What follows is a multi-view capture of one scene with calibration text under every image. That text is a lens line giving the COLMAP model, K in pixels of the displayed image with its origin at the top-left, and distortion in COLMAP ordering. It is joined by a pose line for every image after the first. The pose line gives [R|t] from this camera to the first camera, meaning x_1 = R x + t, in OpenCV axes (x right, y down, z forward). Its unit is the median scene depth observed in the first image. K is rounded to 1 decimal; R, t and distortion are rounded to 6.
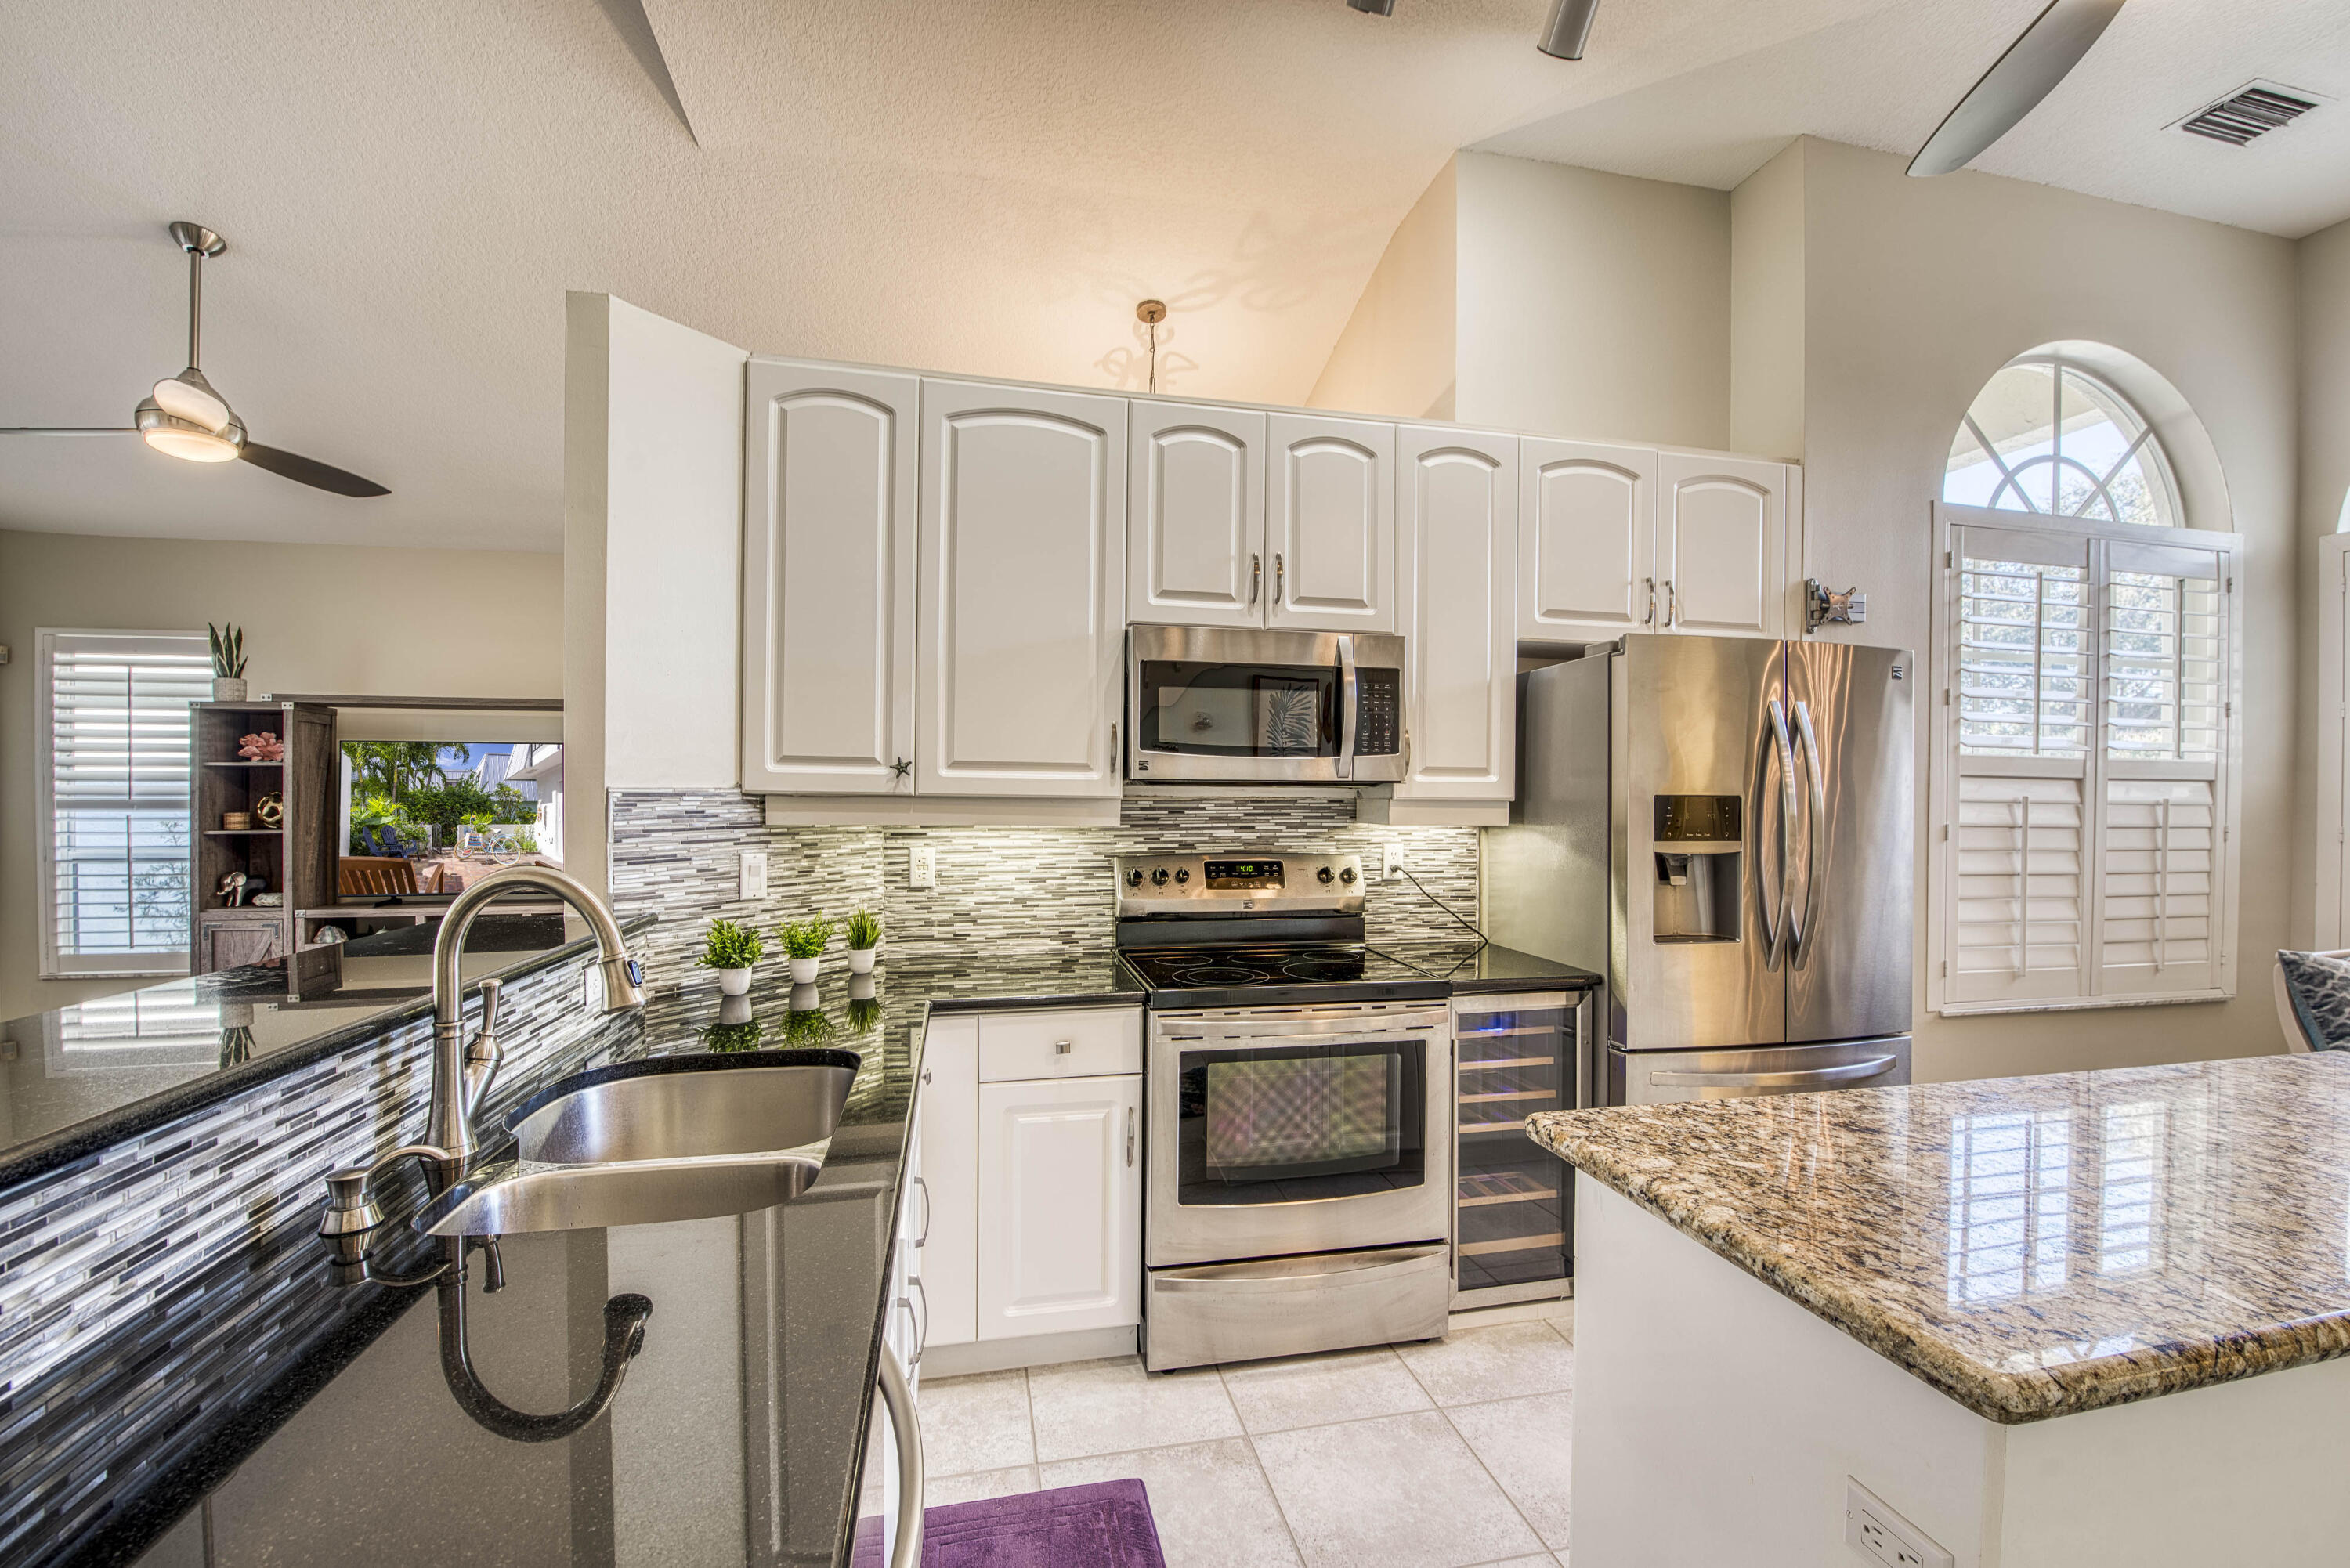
lens RADIAL K [[1010.0, 0, 1202.8], [0, 1010.0, 807.4], [0, 0, 1]] dist [-0.005190, -0.008597]
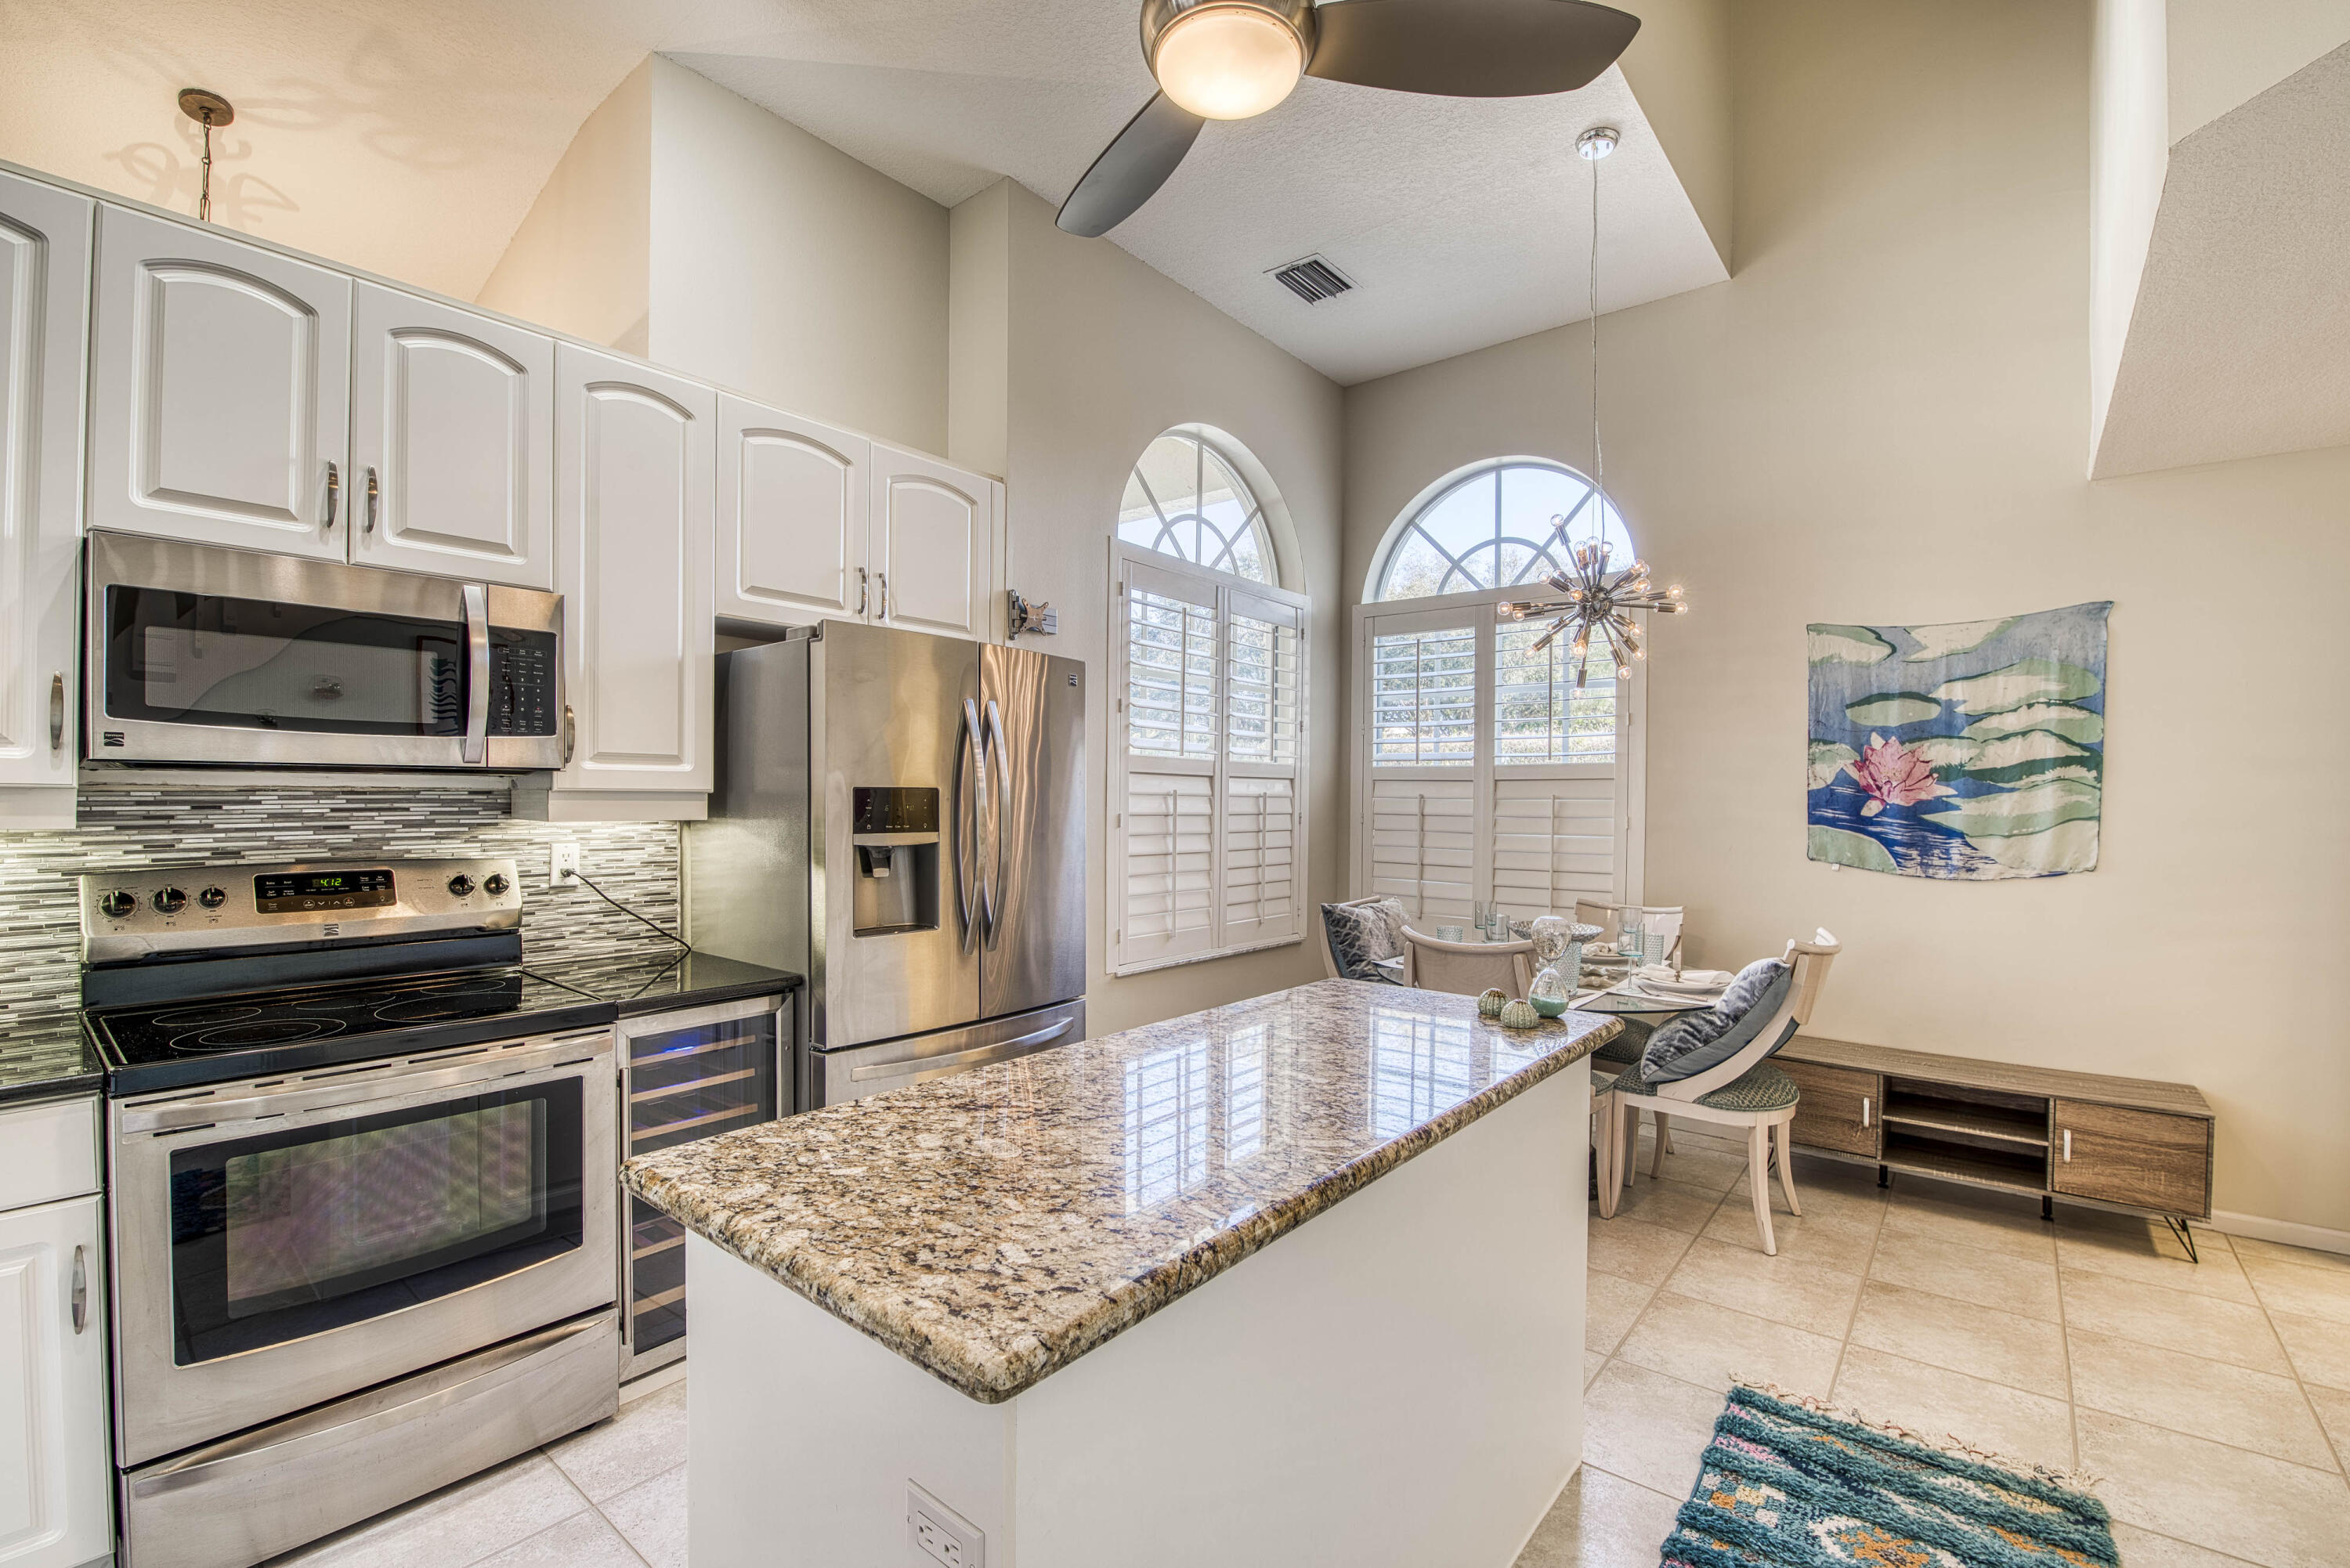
lens RADIAL K [[1010.0, 0, 1201.2], [0, 1010.0, 807.3], [0, 0, 1]] dist [-0.005190, -0.008597]
pose [[0.782165, -0.006342, 0.623039, 0.085633], [0.001717, 0.999966, 0.008023, 0.000256], [-0.623069, -0.005206, 0.782149, 0.016810]]
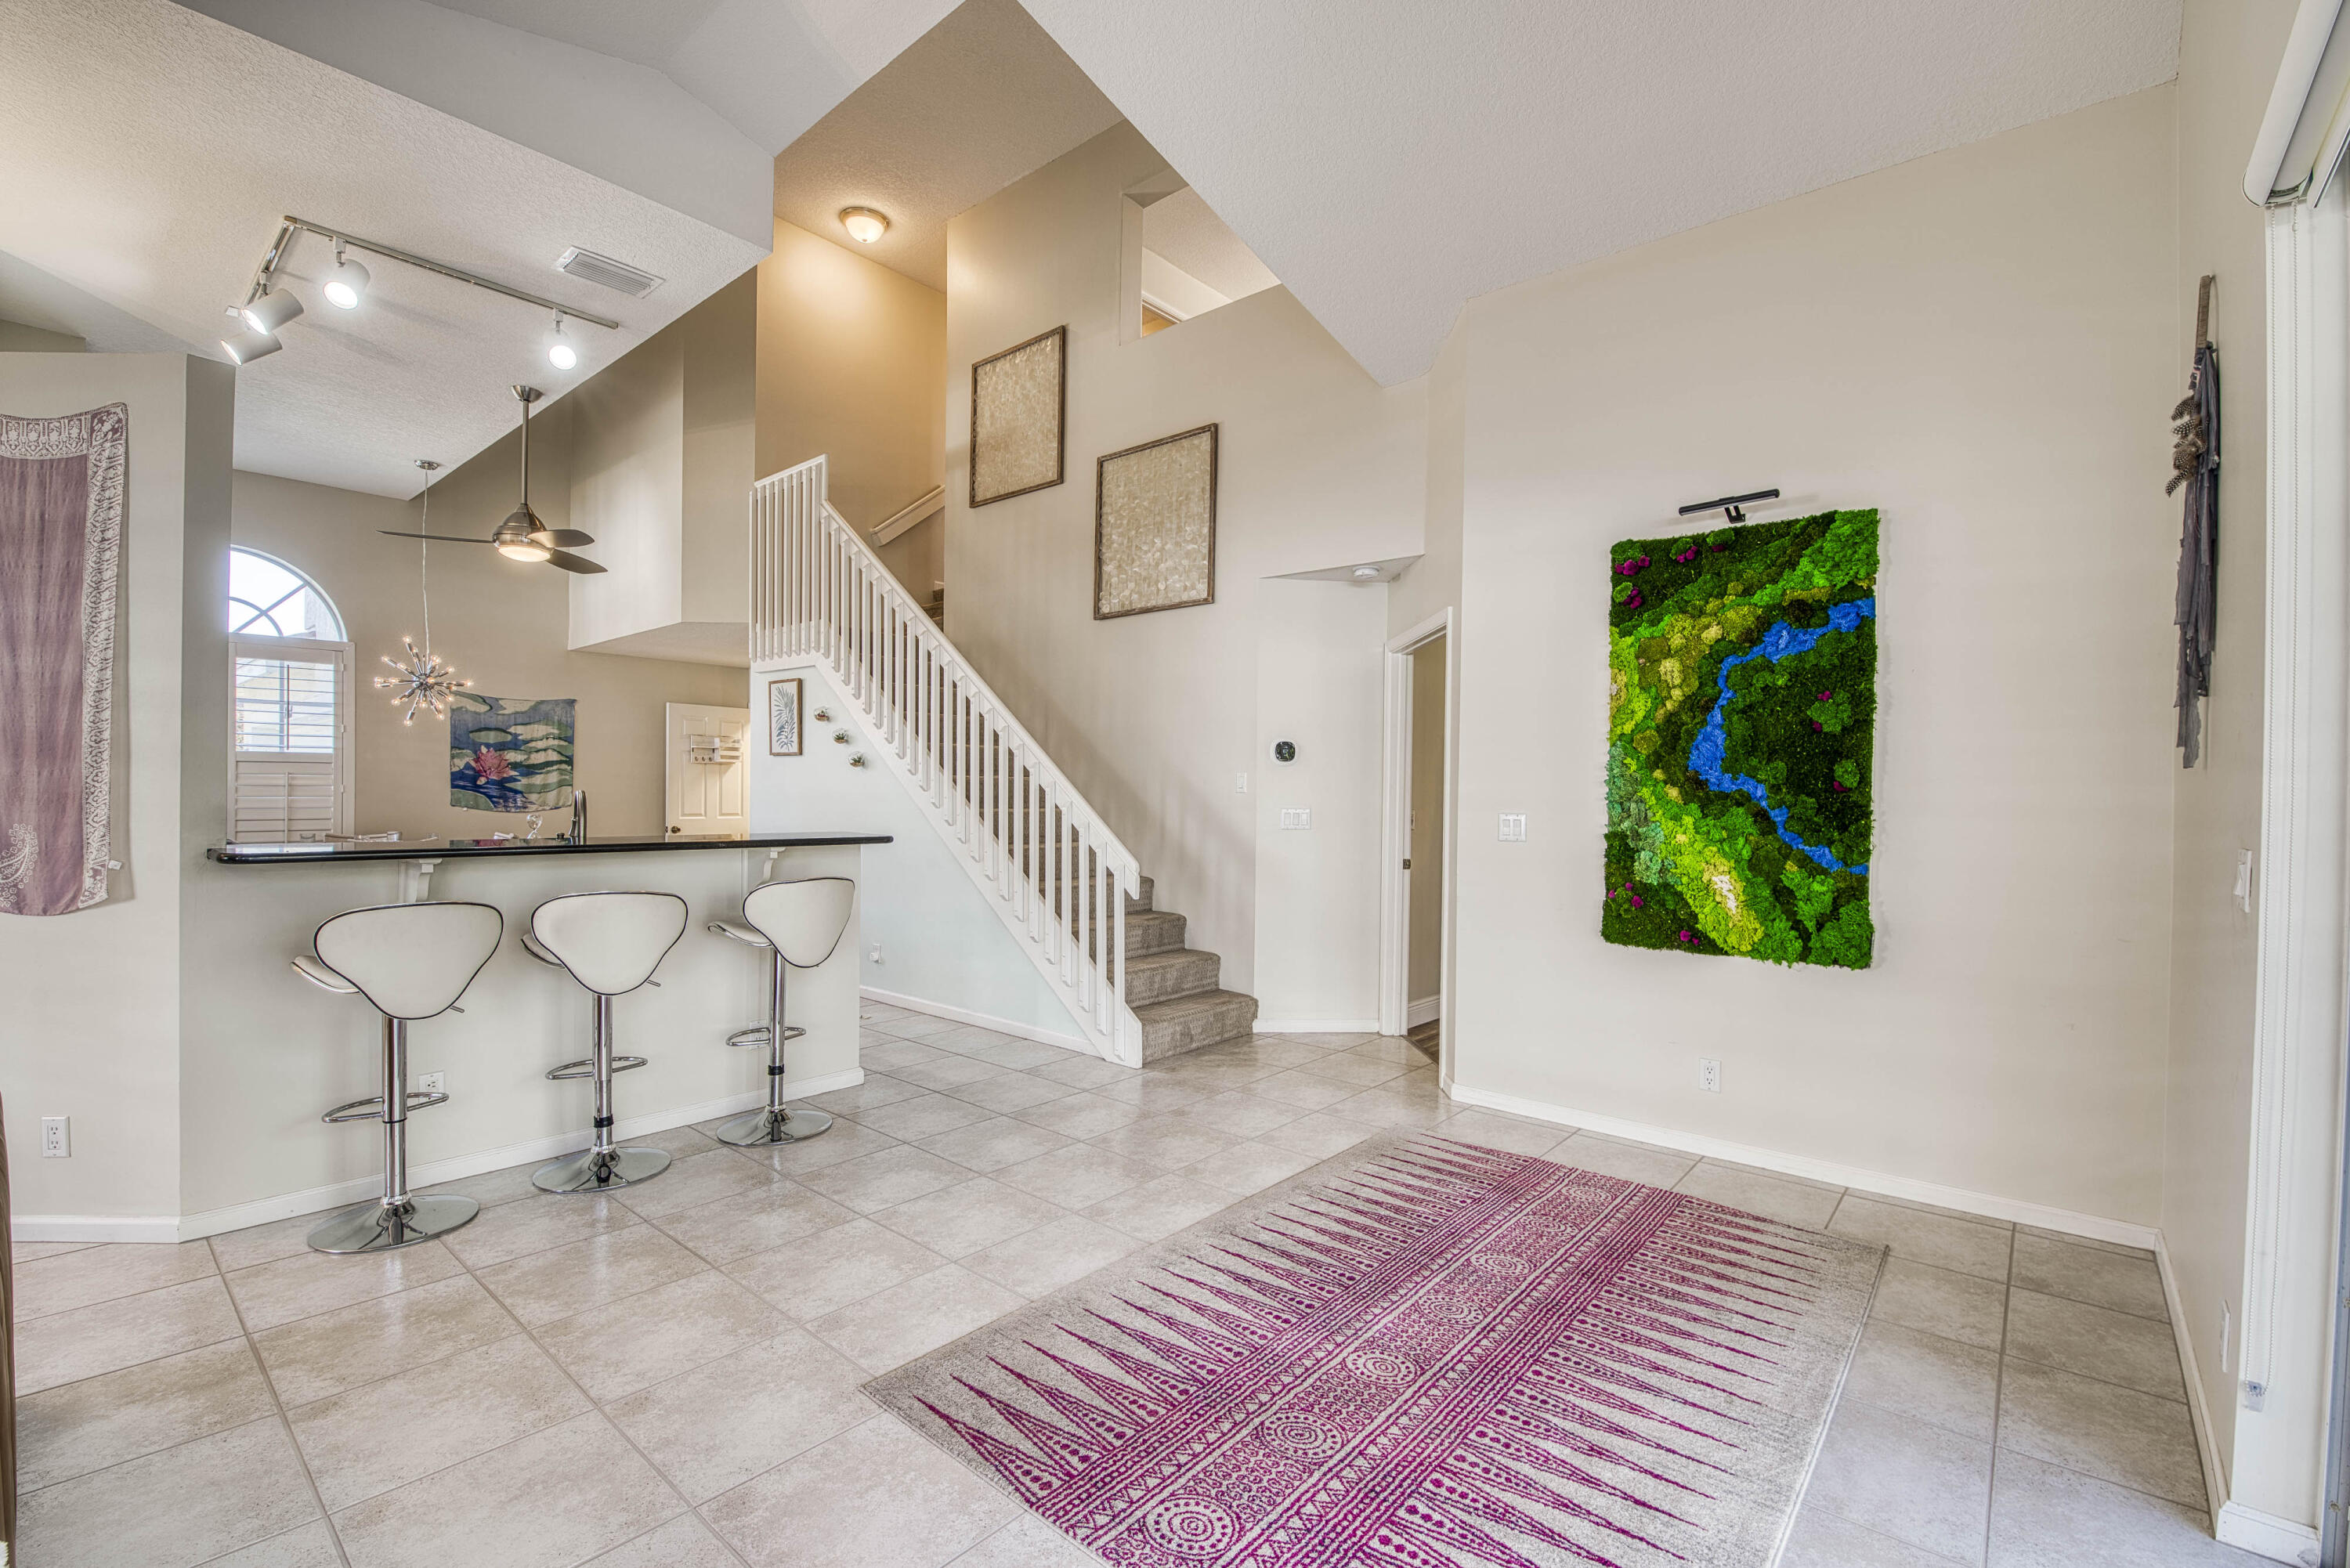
lens RADIAL K [[1010.0, 0, 1199.6], [0, 1010.0, 806.5], [0, 0, 1]] dist [-0.005190, -0.008597]
pose [[-0.603990, -0.019766, 0.796746, -1.765480], [-0.006853, 0.999784, 0.019608, 0.015822], [-0.796962, 0.006383, -0.603996, 0.570276]]
